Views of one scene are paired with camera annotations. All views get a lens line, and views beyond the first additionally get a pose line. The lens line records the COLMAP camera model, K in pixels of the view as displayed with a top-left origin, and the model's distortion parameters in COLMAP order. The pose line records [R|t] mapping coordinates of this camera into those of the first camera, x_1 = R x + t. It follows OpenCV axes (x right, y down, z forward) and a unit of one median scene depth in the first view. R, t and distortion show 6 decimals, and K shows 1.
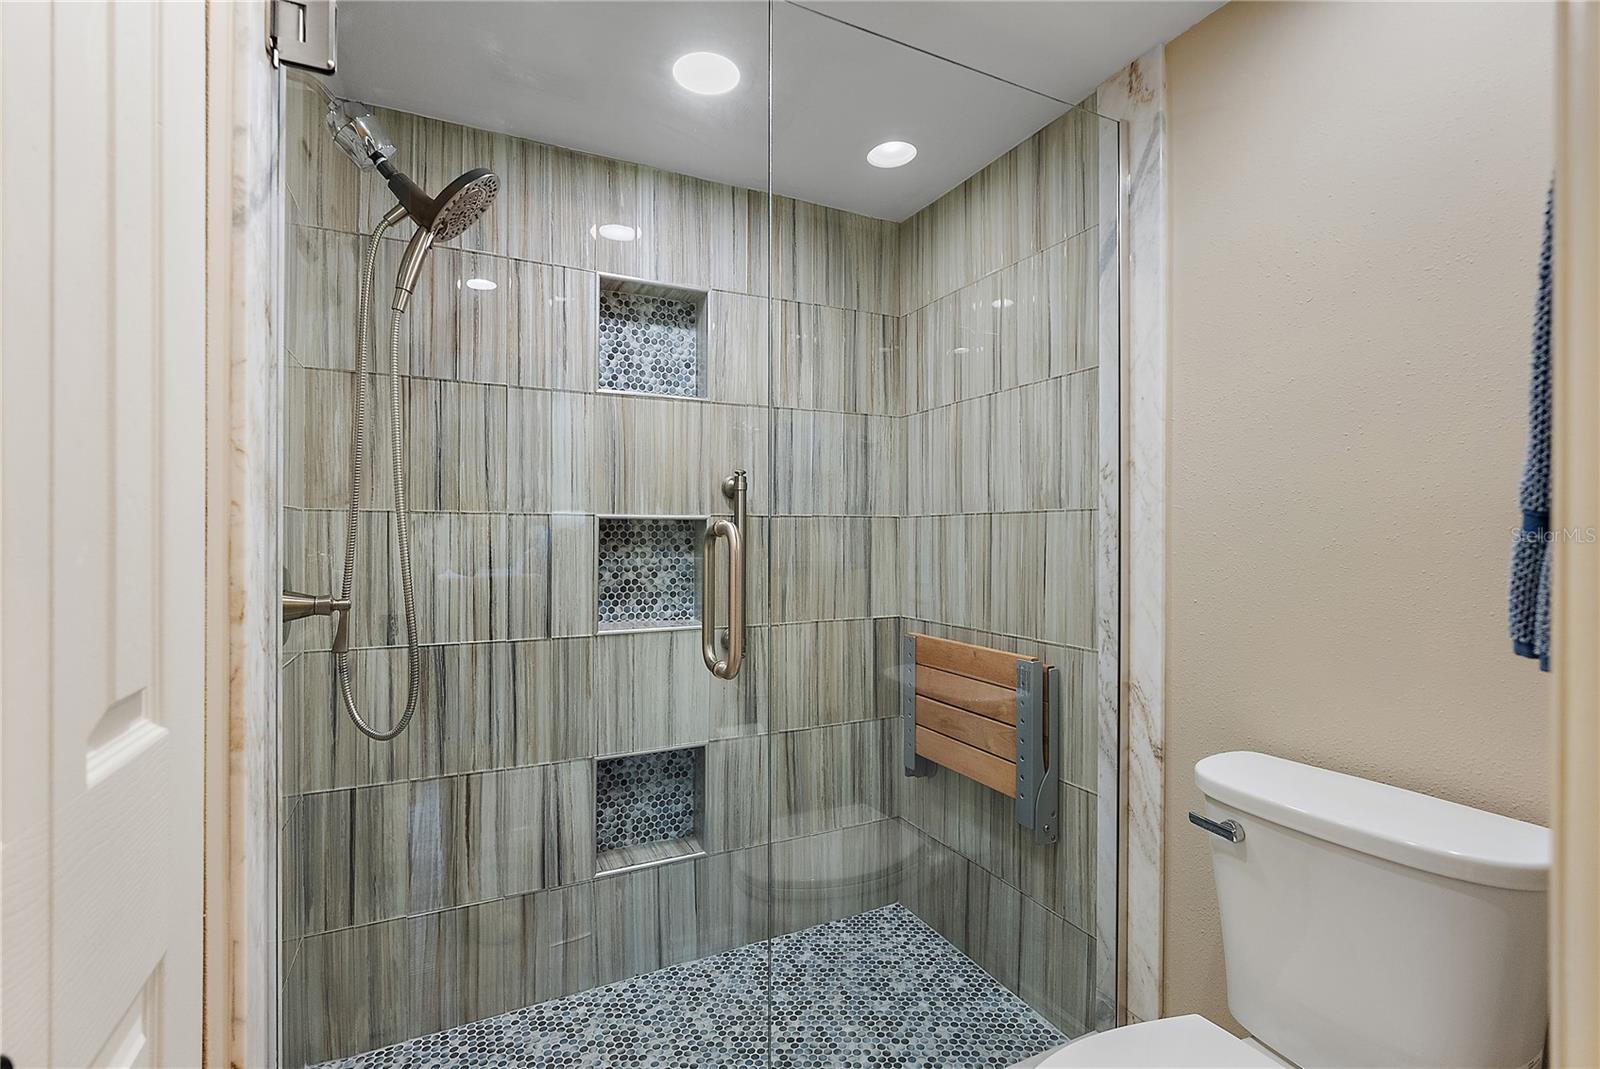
lens RADIAL K [[724.2, 0, 801.8], [0, 724.2, 531.0], [0, 0, 1]] dist [-0.004459, 0.000290]
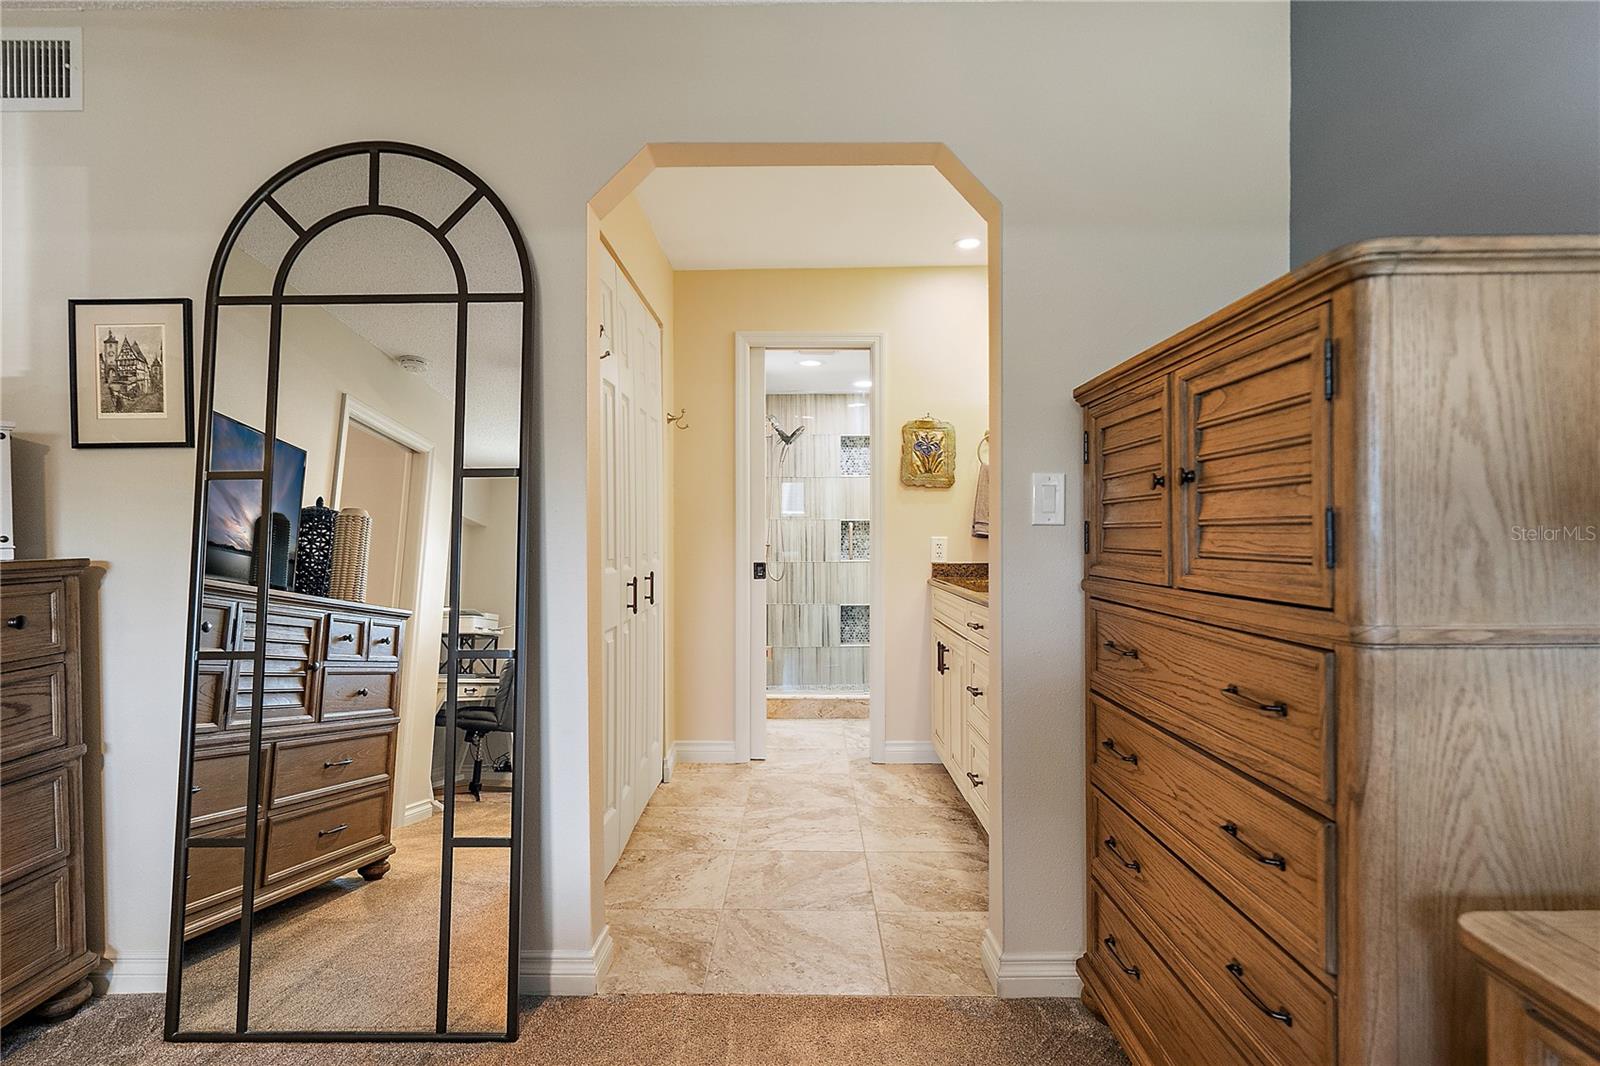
lens RADIAL K [[809.1, 0, 802.6], [0, 809.1, 532.8], [0, 0, 1]] dist [0.003451, -0.000991]
pose [[0.896649, -0.005546, -0.442708, 0.943371], [0.006054, 0.999982, -0.000266, 0.028500], [0.442701, -0.002442, 0.896666, -1.826106]]
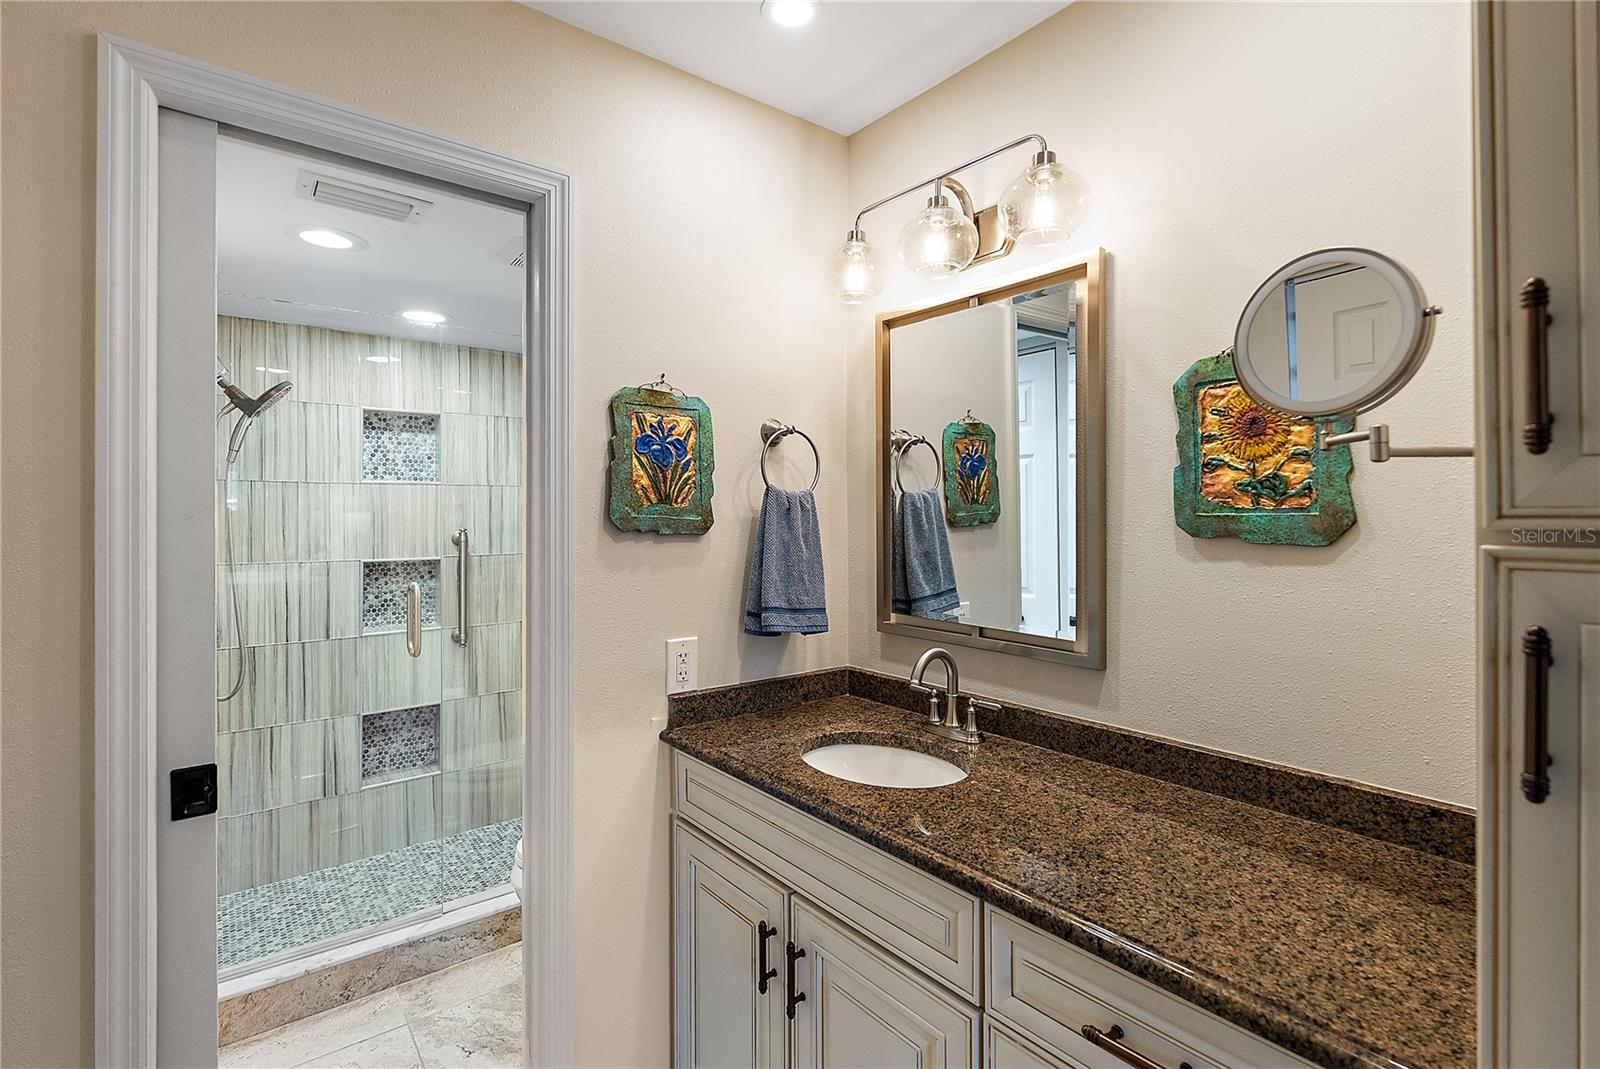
lens RADIAL K [[724.2, 0, 791.6], [0, 724.2, 513.8], [0, 0, 1]] dist [-0.004459, 0.000290]
pose [[0.977063, -0.004745, 0.212898, 0.282673], [0.005566, 0.999979, -0.003255, -0.106935], [-0.212878, 0.004365, 0.977069, -0.704000]]
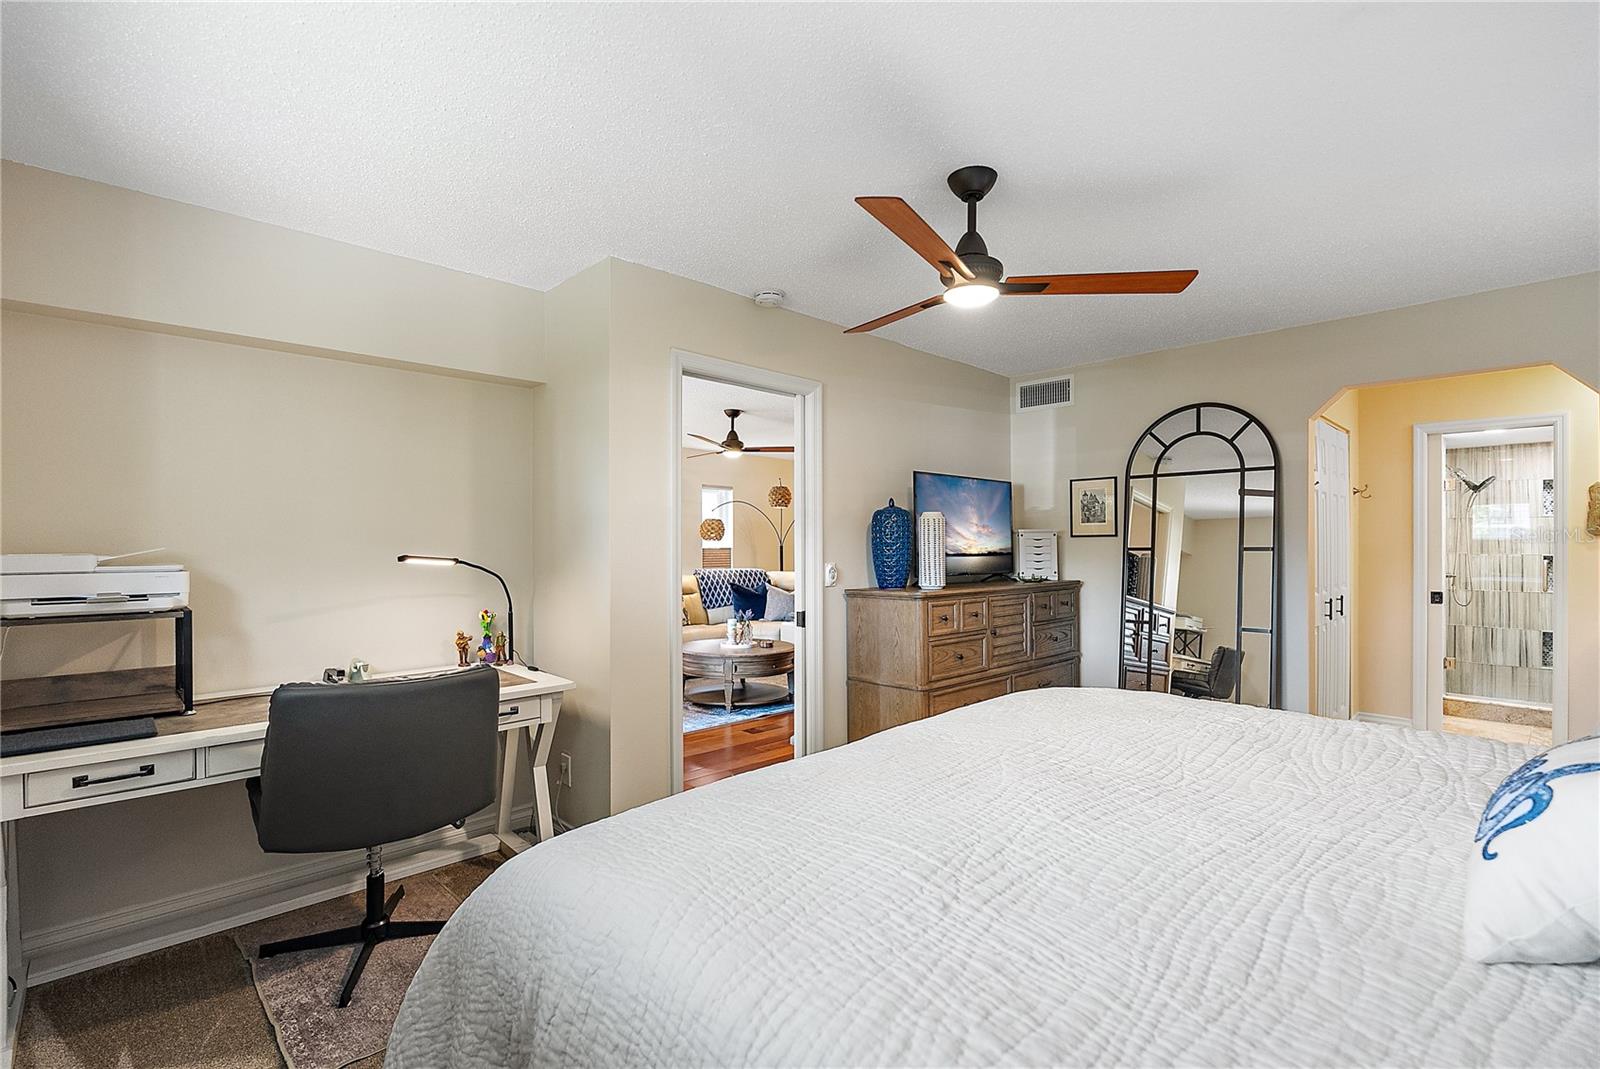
lens RADIAL K [[724.2, 0, 804.2], [0, 724.2, 544.3], [0, 0, 1]] dist [-0.004459, 0.000290]
pose [[0.298555, -0.004867, -0.954380, 1.681094], [0.001266, 0.999988, -0.004704, -0.053847], [0.954392, 0.000196, 0.298558, -2.885983]]
